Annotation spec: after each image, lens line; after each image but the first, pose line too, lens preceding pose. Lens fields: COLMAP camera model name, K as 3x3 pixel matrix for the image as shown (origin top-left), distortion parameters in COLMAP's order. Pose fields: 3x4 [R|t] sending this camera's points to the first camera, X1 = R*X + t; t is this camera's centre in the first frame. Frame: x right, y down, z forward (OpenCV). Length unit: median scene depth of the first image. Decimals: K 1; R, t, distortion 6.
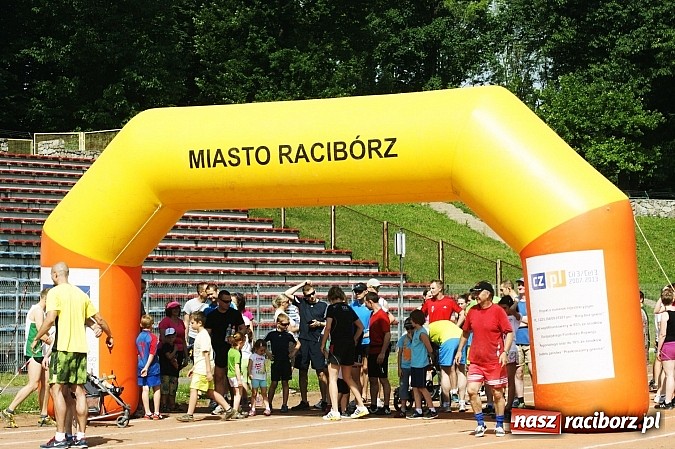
lens RADIAL K [[2164.2, 0, 337.5], [0, 2164.2, 224.5], [0, 0, 1]] dist [-0.254439, -0.963427]
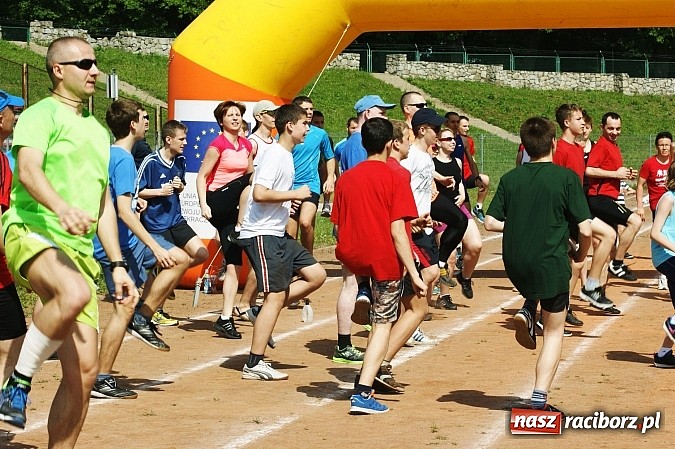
lens RADIAL K [[2190.4, 0, 337.5], [0, 2190.4, 224.5], [0, 0, 1]] dist [-0.340795, -0.776436]
pose [[0.956639, -0.008791, 0.291142, -0.334844], [-0.010813, 0.997784, 0.065657, 0.012812], [-0.291074, -0.065959, 0.954424, 0.211269]]
